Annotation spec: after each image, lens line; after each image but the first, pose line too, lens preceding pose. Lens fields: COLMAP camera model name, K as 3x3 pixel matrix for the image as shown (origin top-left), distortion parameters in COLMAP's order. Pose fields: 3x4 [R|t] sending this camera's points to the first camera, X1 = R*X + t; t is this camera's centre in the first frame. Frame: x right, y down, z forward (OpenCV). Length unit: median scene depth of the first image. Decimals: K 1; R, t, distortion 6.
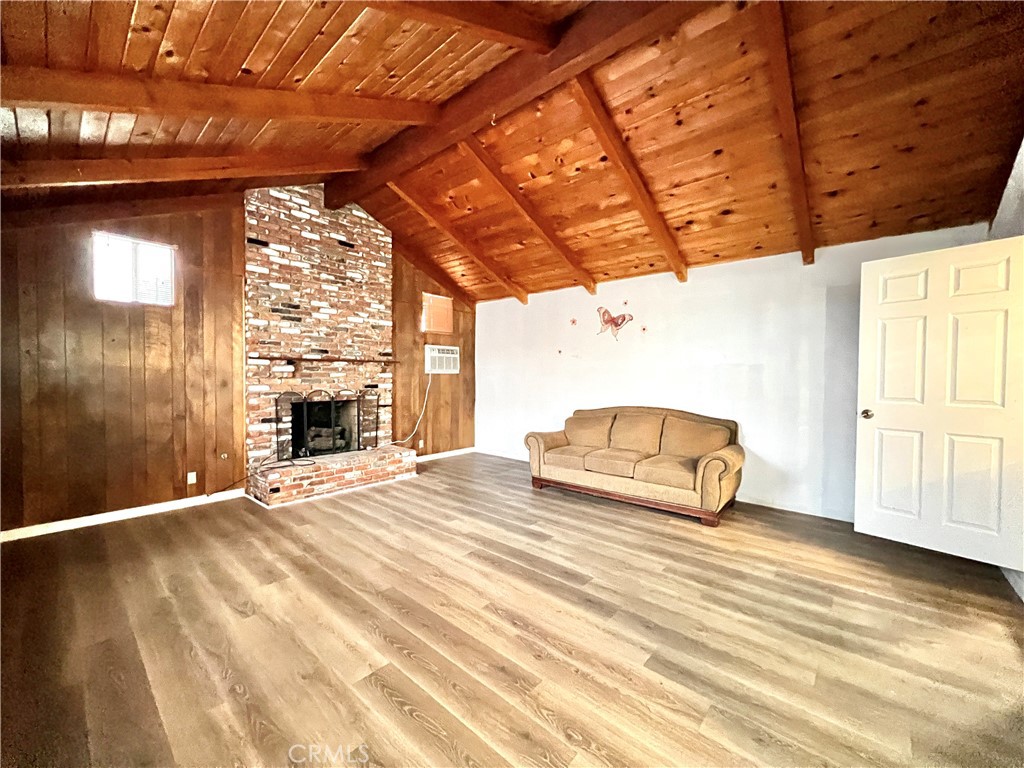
lens RADIAL K [[409.8, 0, 513.1], [0, 409.8, 383.6], [0, 0, 1]] dist [-0.000227, 0.000722]
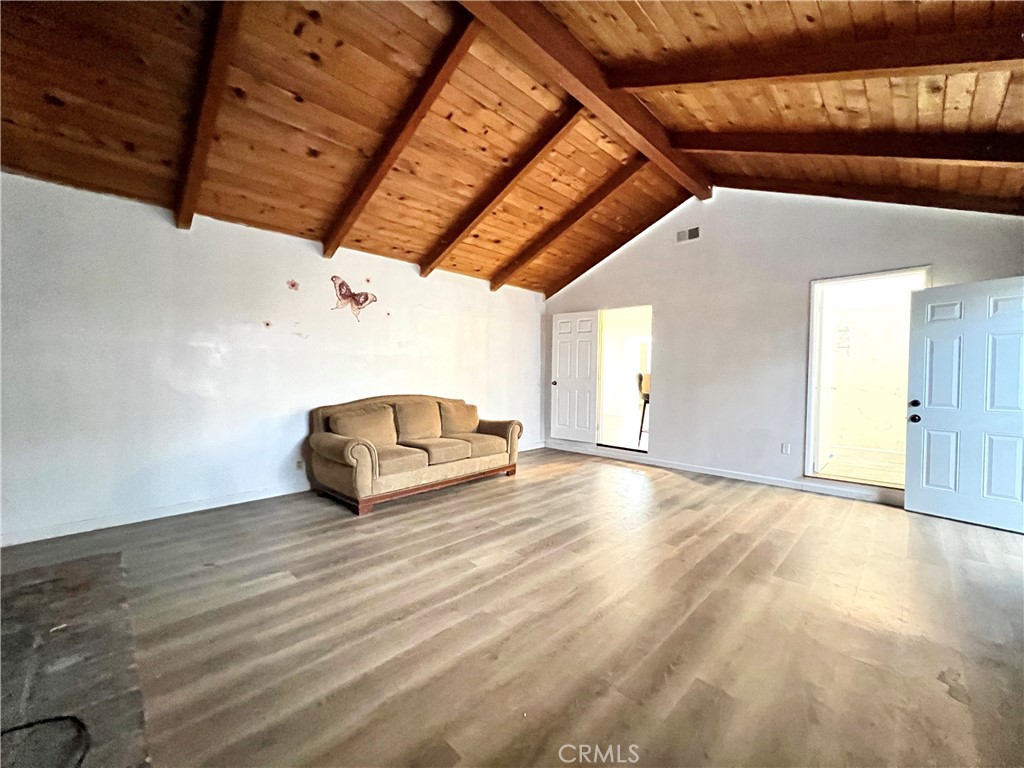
lens RADIAL K [[409.8, 0, 513.2], [0, 409.8, 383.2], [0, 0, 1]] dist [-0.000227, 0.000722]
pose [[0.051340, -0.023719, 0.998400, -0.792835], [0.013924, 0.999638, 0.023032, 0.012950], [-0.998584, 0.012719, 0.051652, 0.850399]]
